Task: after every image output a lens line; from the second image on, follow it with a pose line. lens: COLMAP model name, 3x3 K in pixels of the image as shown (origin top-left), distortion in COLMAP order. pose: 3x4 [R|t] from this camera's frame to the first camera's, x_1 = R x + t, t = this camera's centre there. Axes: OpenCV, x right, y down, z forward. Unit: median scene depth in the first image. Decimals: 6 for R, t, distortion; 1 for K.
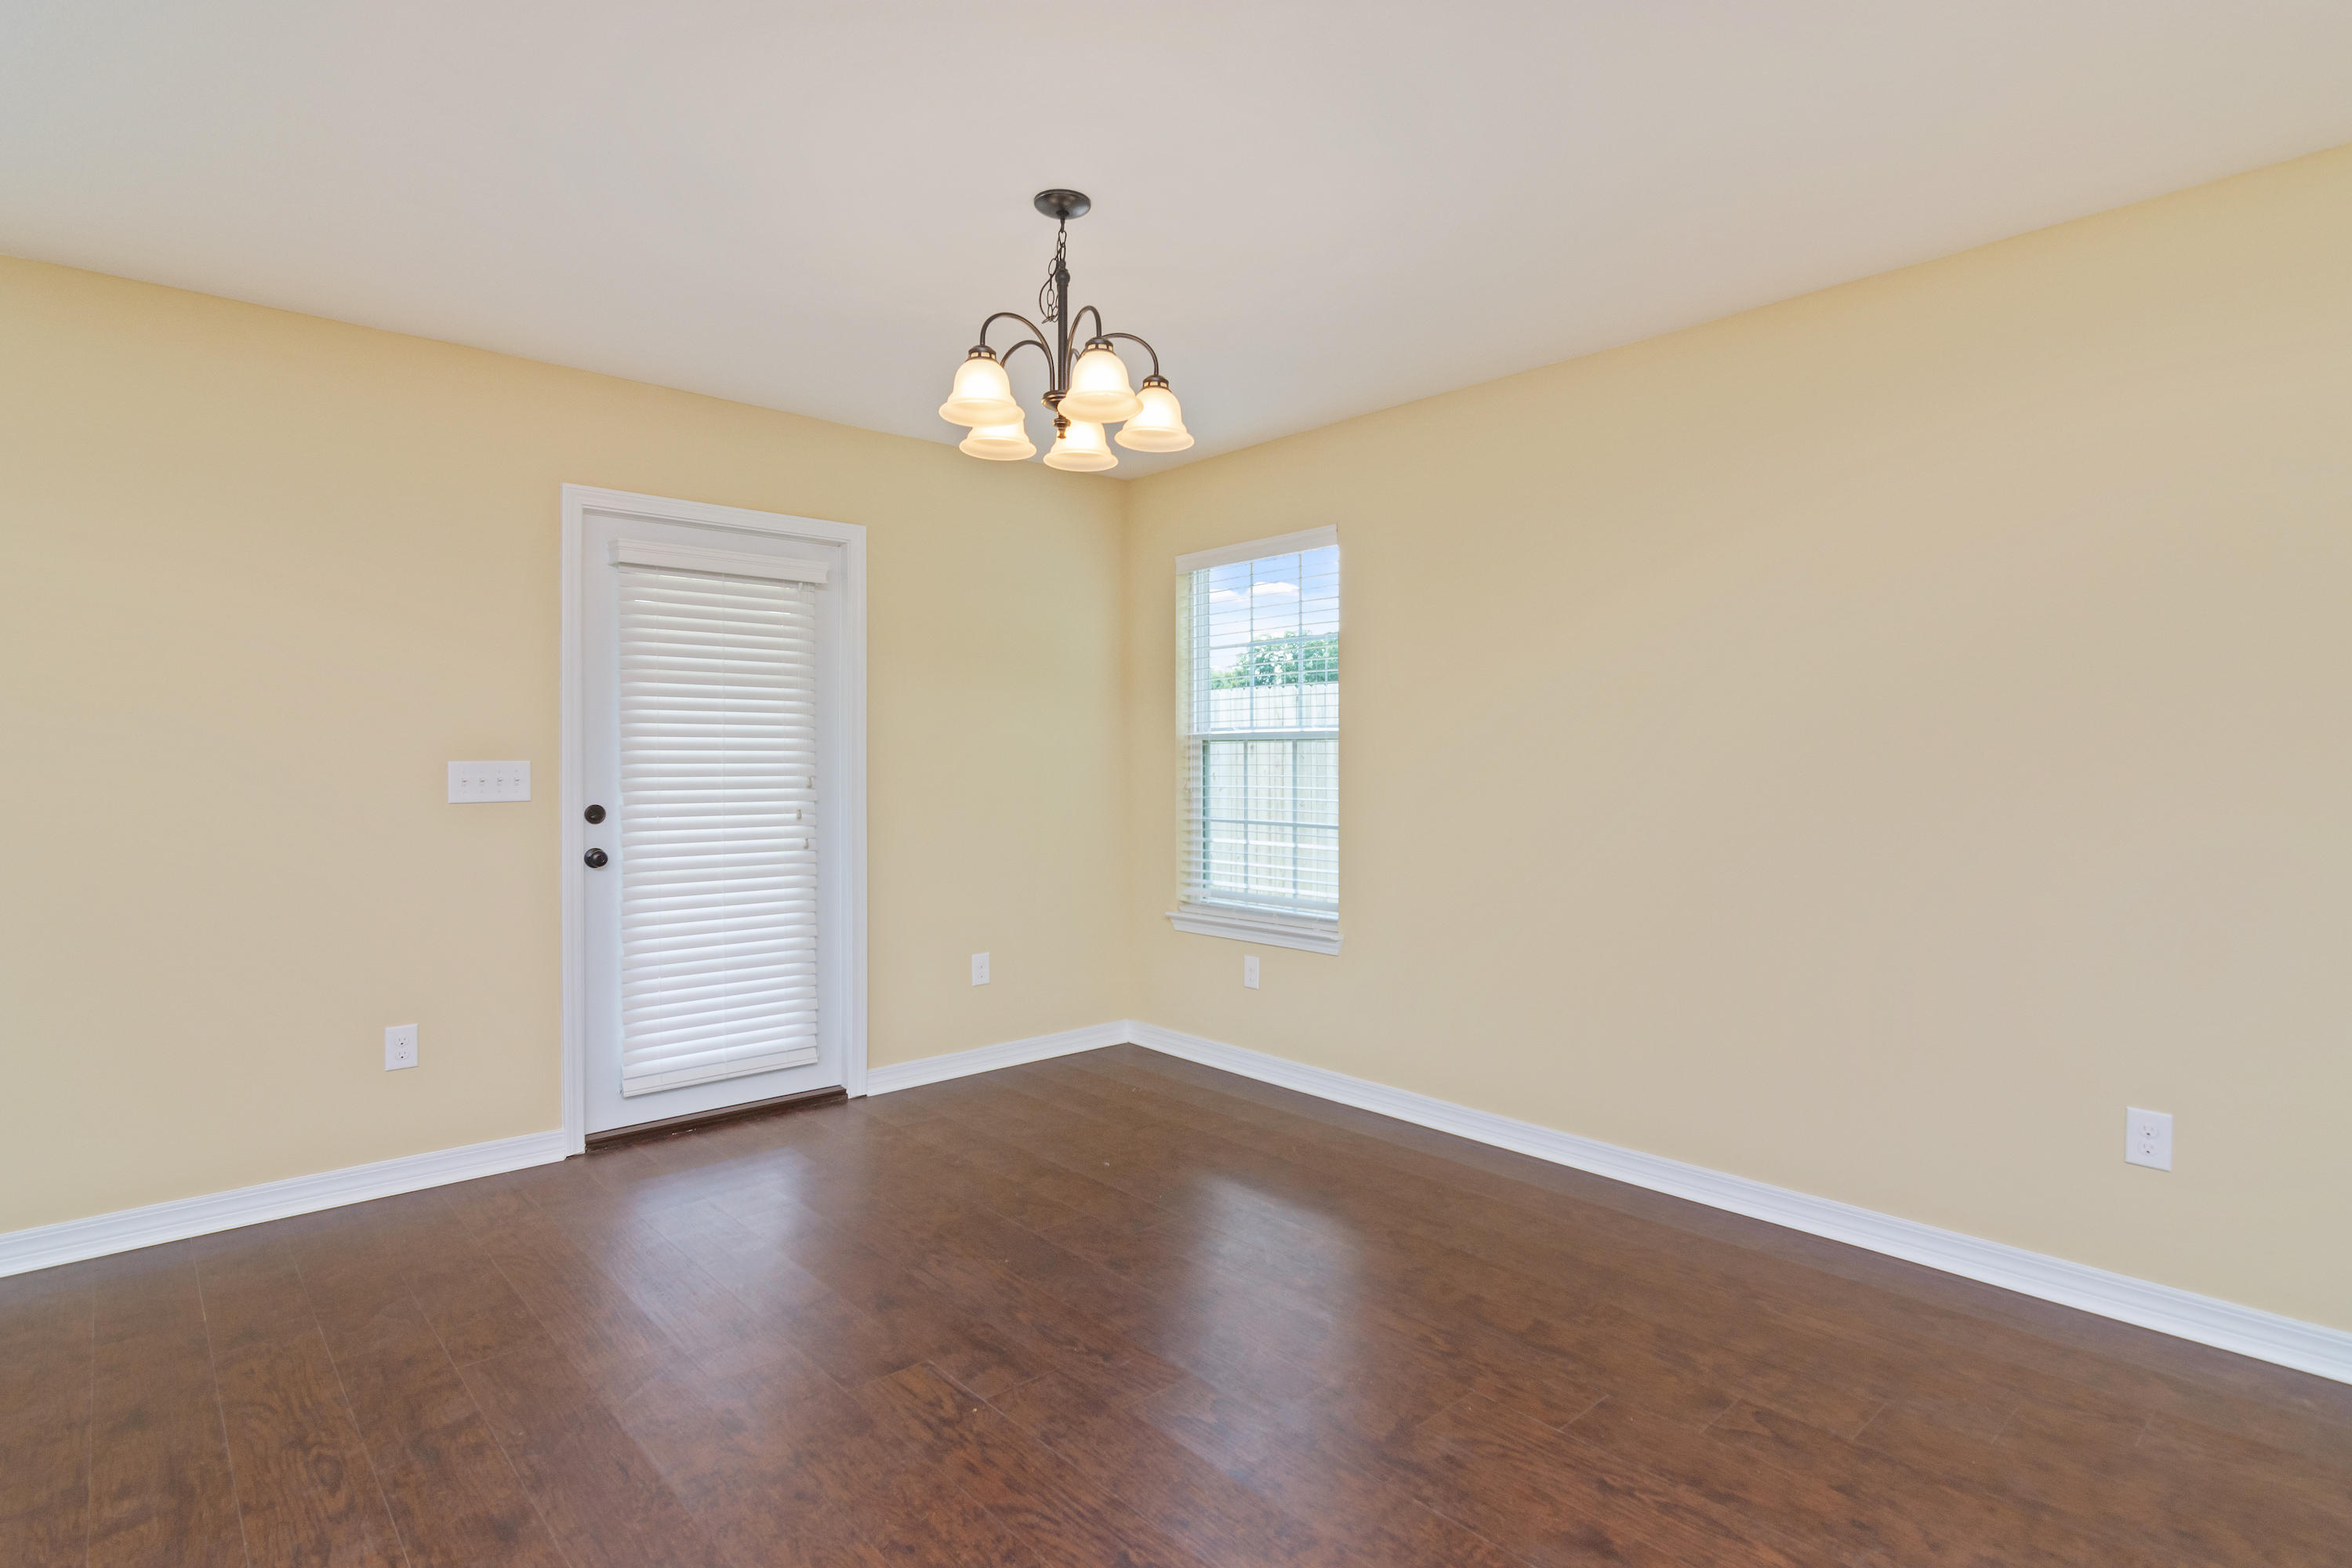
lens RADIAL K [[1205.4, 0, 1201.0], [0, 1205.4, 771.0], [0, 0, 1]] dist [-0.001477, 0.000027]
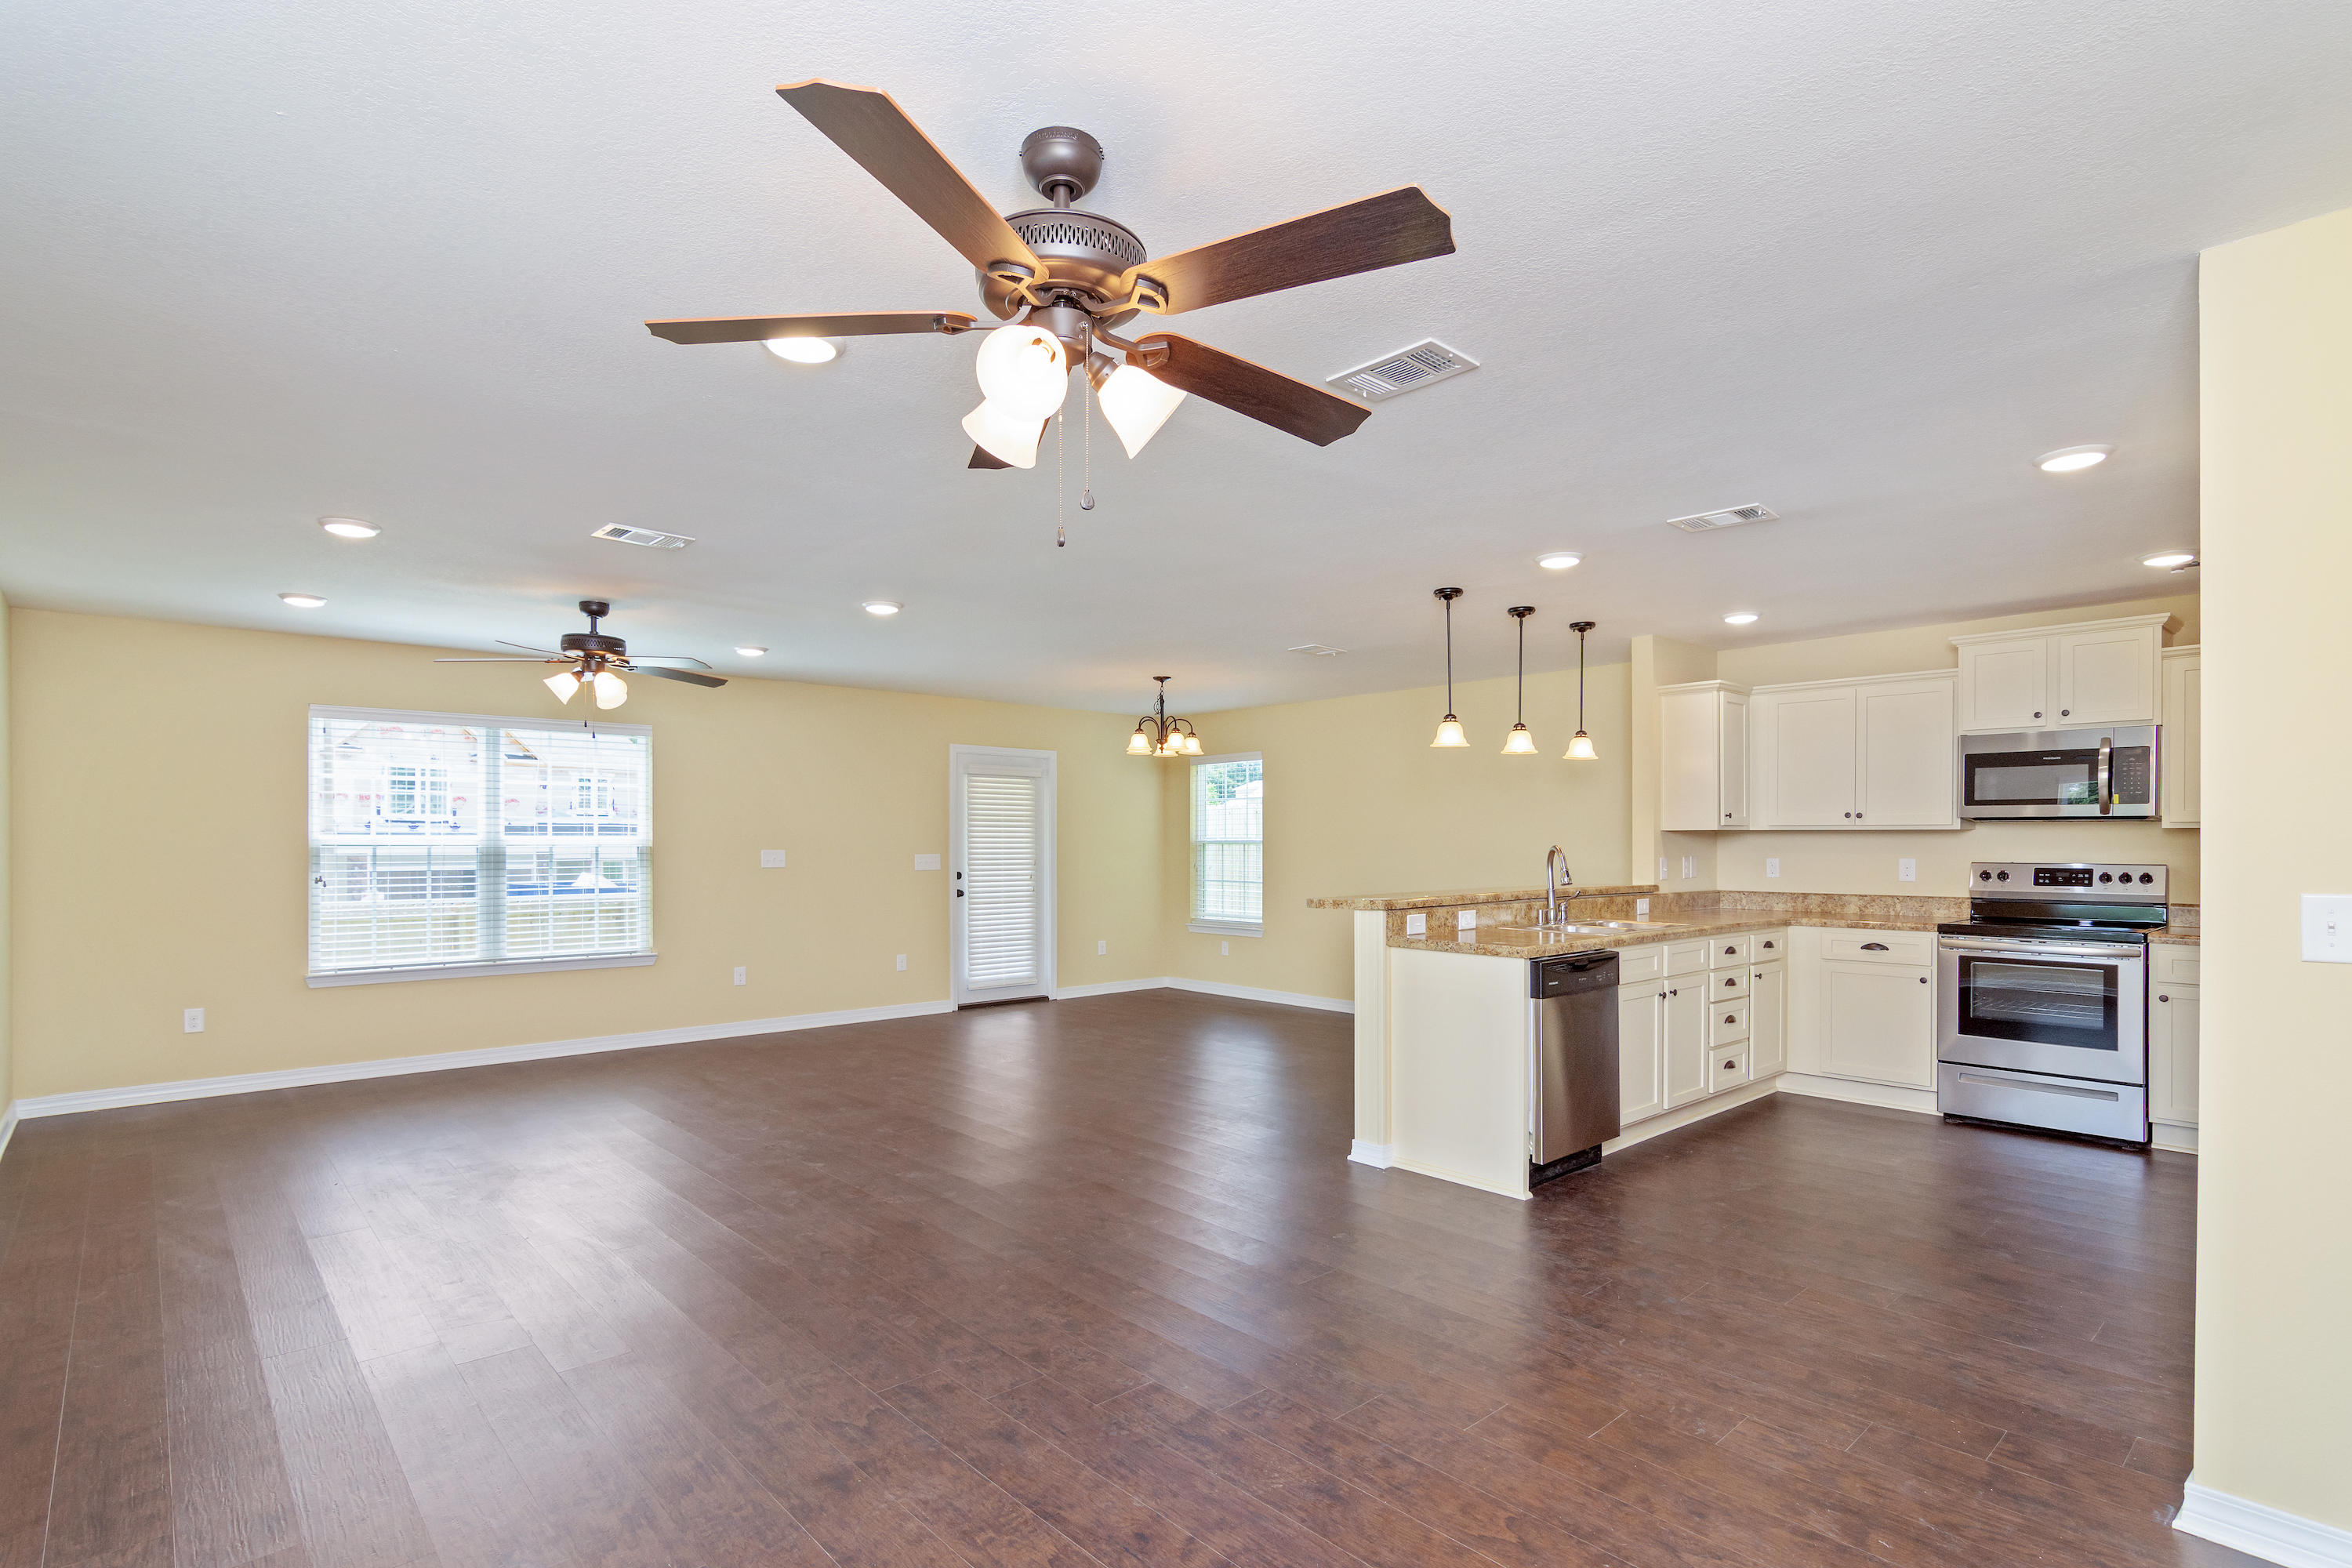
lens RADIAL K [[1145.7, 0, 1183.9], [0, 1145.7, 842.1], [0, 0, 1]] dist [-0.003587, -0.000365]
pose [[0.999995, 0.002915, -0.001037, -0.036616], [-0.002923, 0.999966, -0.007769, -0.014855], [0.001014, 0.007772, 0.999969, -1.323634]]
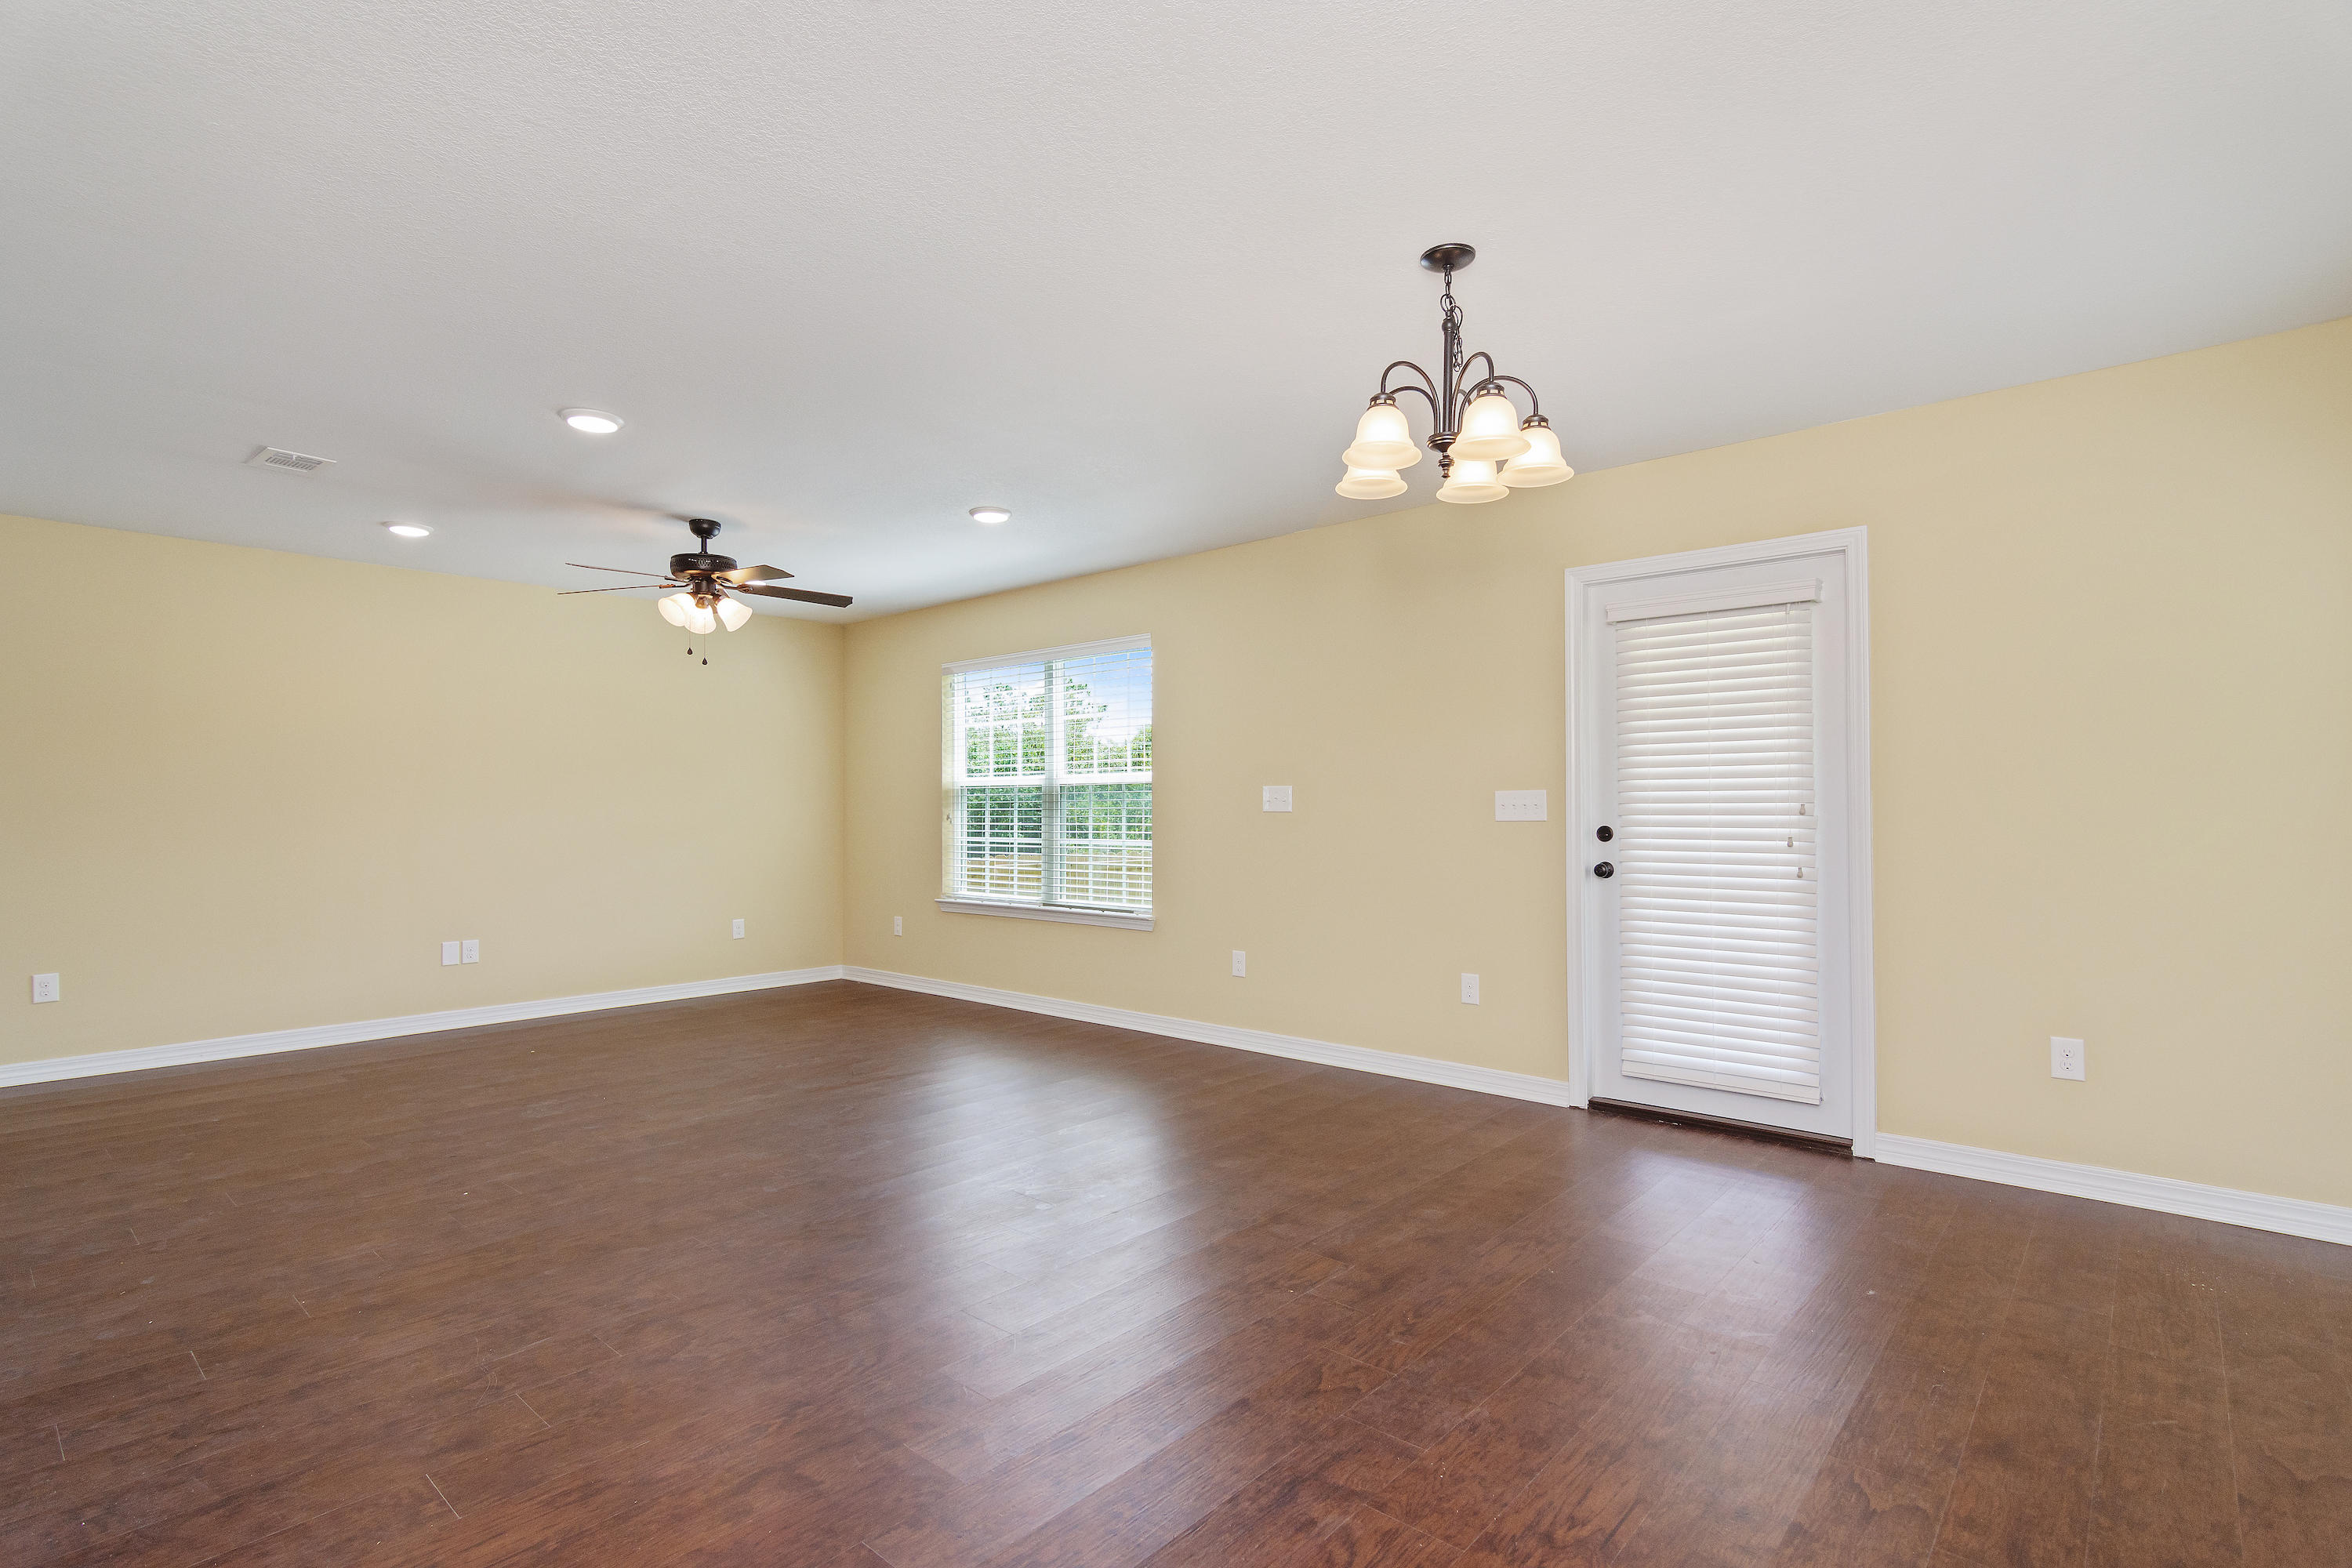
lens RADIAL K [[1121.5, 0, 1144.2], [0, 1121.5, 814.8], [0, 0, 1]] dist [0.027702, 0.000010]
pose [[0.094921, 0.005473, -0.995470, 0.578381], [-0.005468, 0.999973, 0.004976, 0.013663], [0.995470, 0.004971, 0.094948, 0.432345]]
